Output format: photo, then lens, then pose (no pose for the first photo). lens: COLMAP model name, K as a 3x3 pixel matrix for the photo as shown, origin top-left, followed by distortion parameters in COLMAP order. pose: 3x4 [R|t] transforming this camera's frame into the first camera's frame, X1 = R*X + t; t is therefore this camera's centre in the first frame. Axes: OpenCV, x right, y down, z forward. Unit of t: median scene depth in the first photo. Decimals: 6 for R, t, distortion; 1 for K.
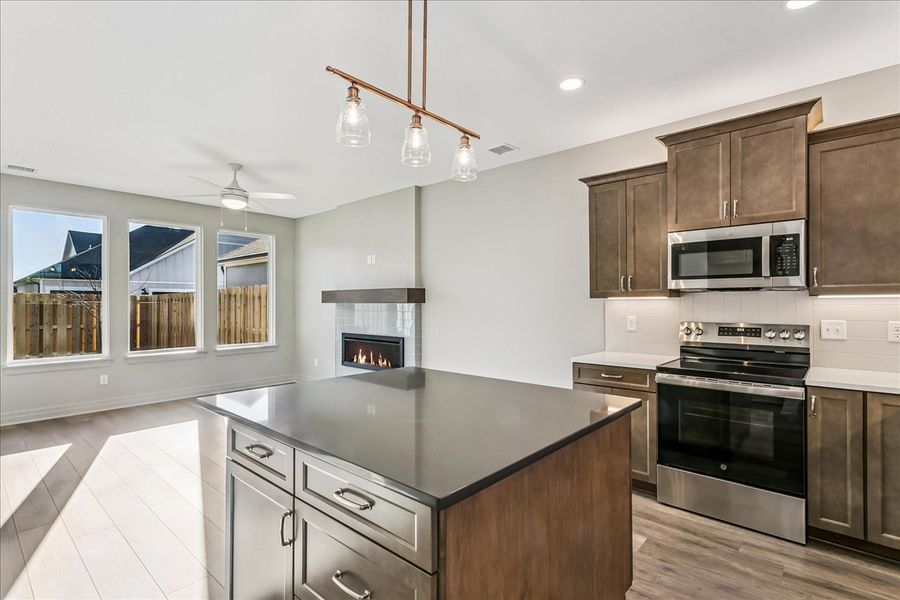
lens RADIAL K [[427.6, 0, 446.9], [0, 427.6, 299.2], [0, 0, 1]] dist [-0.000345, 0.000182]
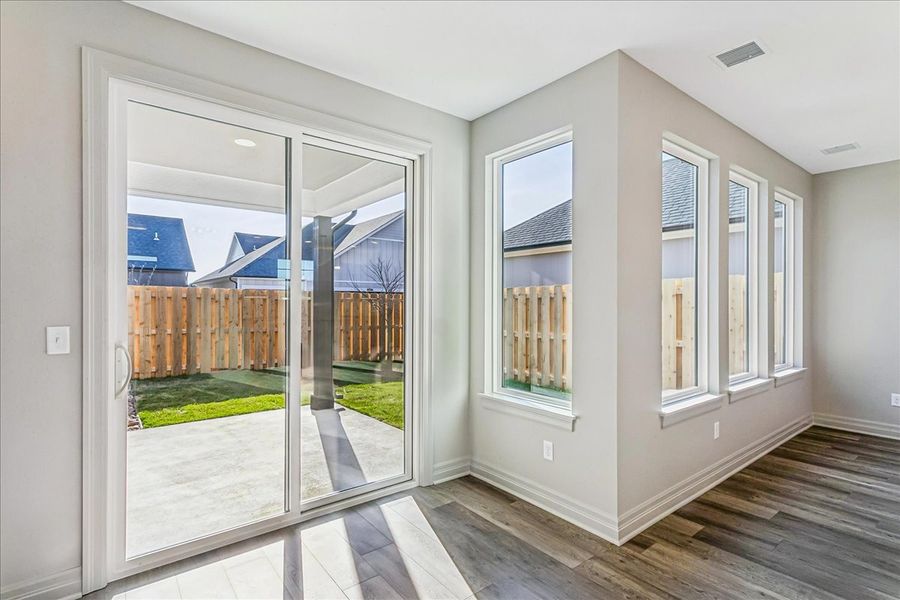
lens RADIAL K [[433.6, 0, 450.0], [0, 433.6, 300.0], [0, 0, 1]] dist [0.001620, 0.000667]
pose [[0.982814, 0.002330, -0.184585, -0.986948], [-0.001468, 0.999987, 0.004805, 0.002154], [0.184594, -0.004451, 0.982805, 0.307245]]
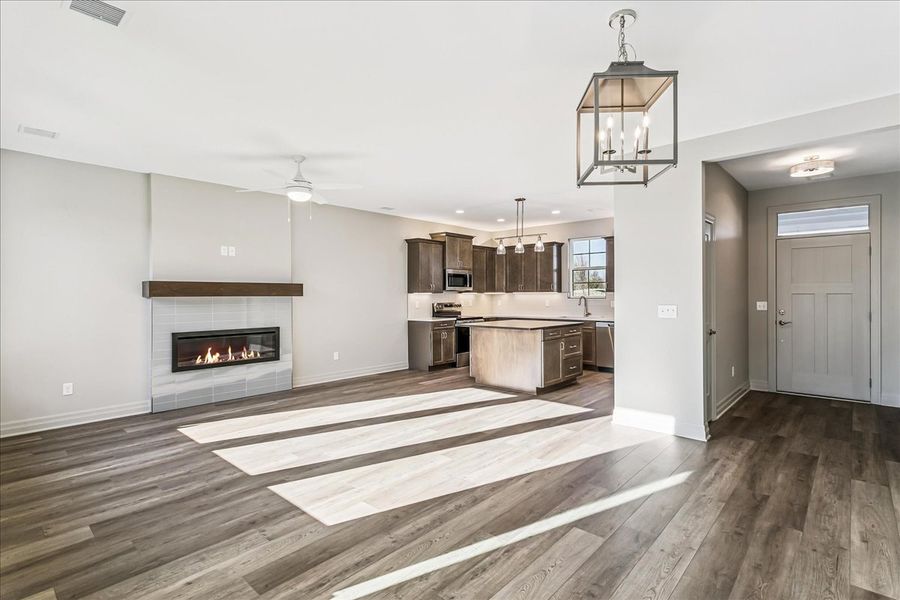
lens RADIAL K [[440.2, 0, 457.5], [0, 440.2, 292.6], [0, 0, 1]] dist [0.002735, 0.000958]
pose [[0.011067, 0.007390, 0.999911, -1.160339], [-0.004468, 0.999963, -0.007341, 0.005539], [-0.999929, -0.004386, 0.011099, 0.474234]]
